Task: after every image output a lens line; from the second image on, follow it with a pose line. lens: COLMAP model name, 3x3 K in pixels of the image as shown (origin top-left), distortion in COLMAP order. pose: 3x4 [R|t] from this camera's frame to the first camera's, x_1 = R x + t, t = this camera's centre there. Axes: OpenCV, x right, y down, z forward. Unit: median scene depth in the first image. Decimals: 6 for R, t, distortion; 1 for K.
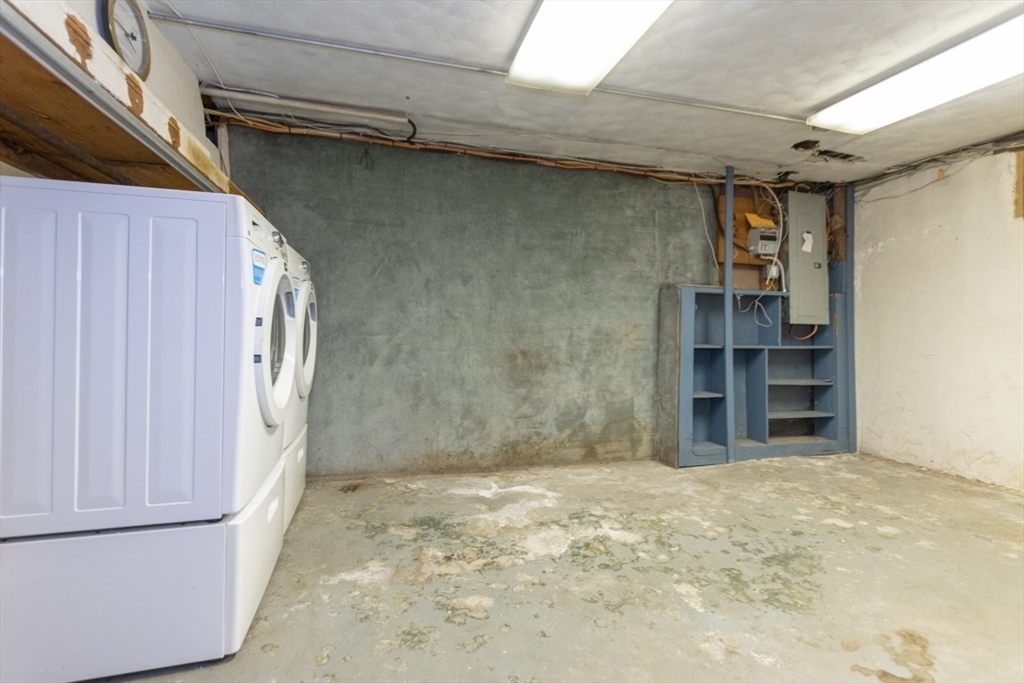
lens RADIAL K [[462.5, 0, 510.5], [0, 462.5, 332.0], [0, 0, 1]] dist [0.005531, -0.001196]
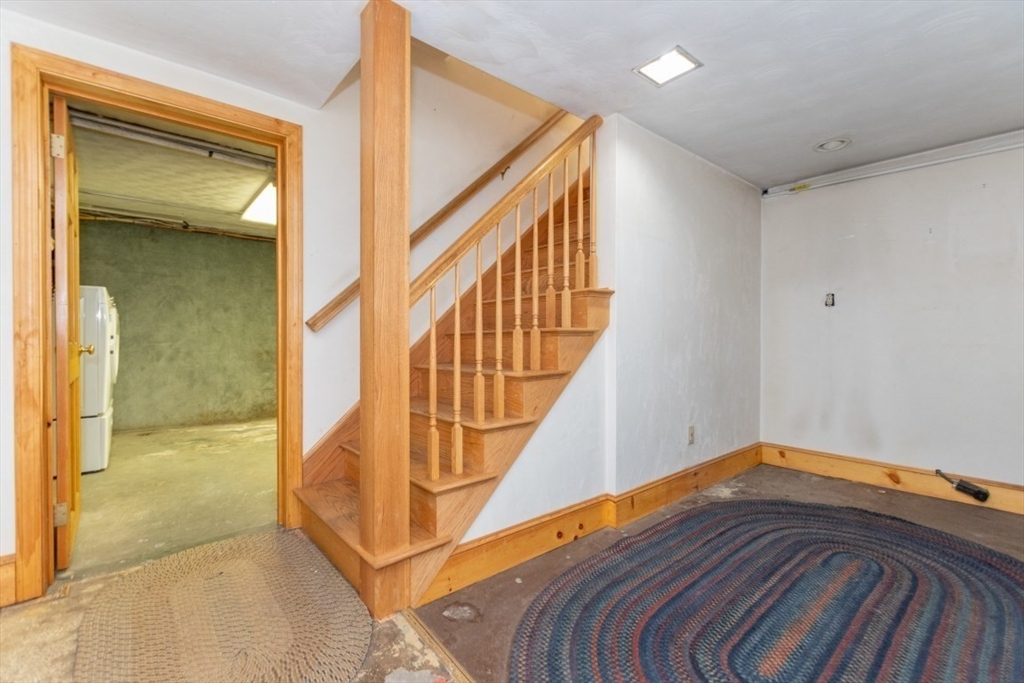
lens RADIAL K [[462.5, 0, 526.1], [0, 462.5, 340.4], [0, 0, 1]] dist [0.005531, -0.001196]
pose [[0.913334, -0.012384, 0.407024, 0.216123], [0.009606, 0.999915, 0.008866, -0.004023], [-0.407099, -0.004188, 0.913375, -1.004068]]
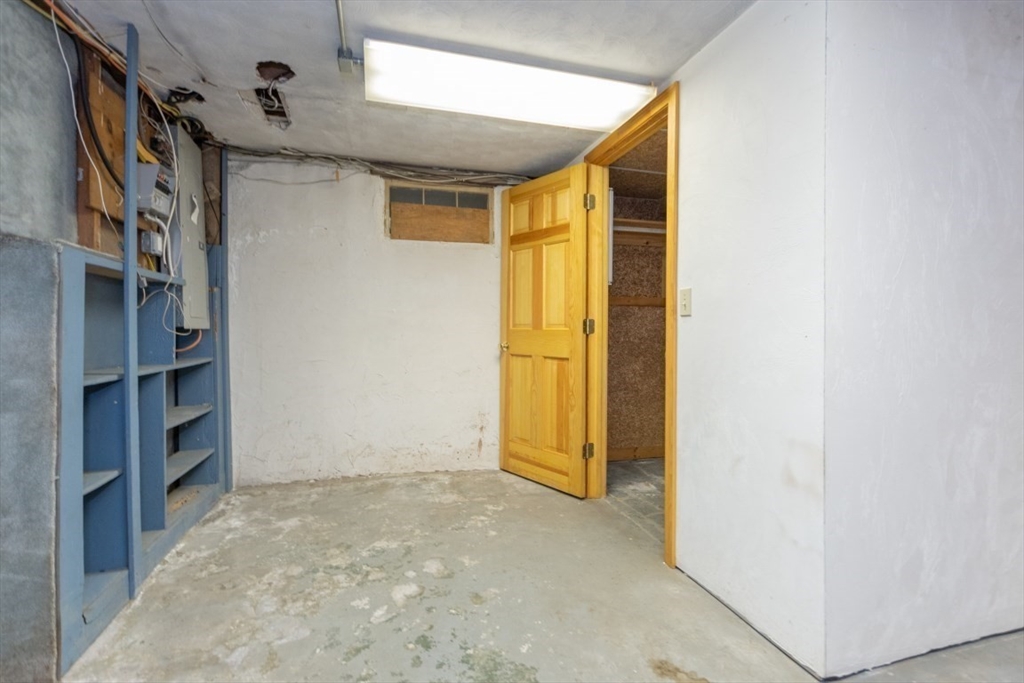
lens RADIAL K [[462.5, 0, 501.7], [0, 462.5, 328.7], [0, 0, 1]] dist [0.005531, -0.001196]
pose [[0.025127, -0.011486, 0.999618, -0.045726], [0.006690, 0.999914, 0.011322, -0.027918], [-0.999662, 0.006403, 0.025202, 0.669885]]
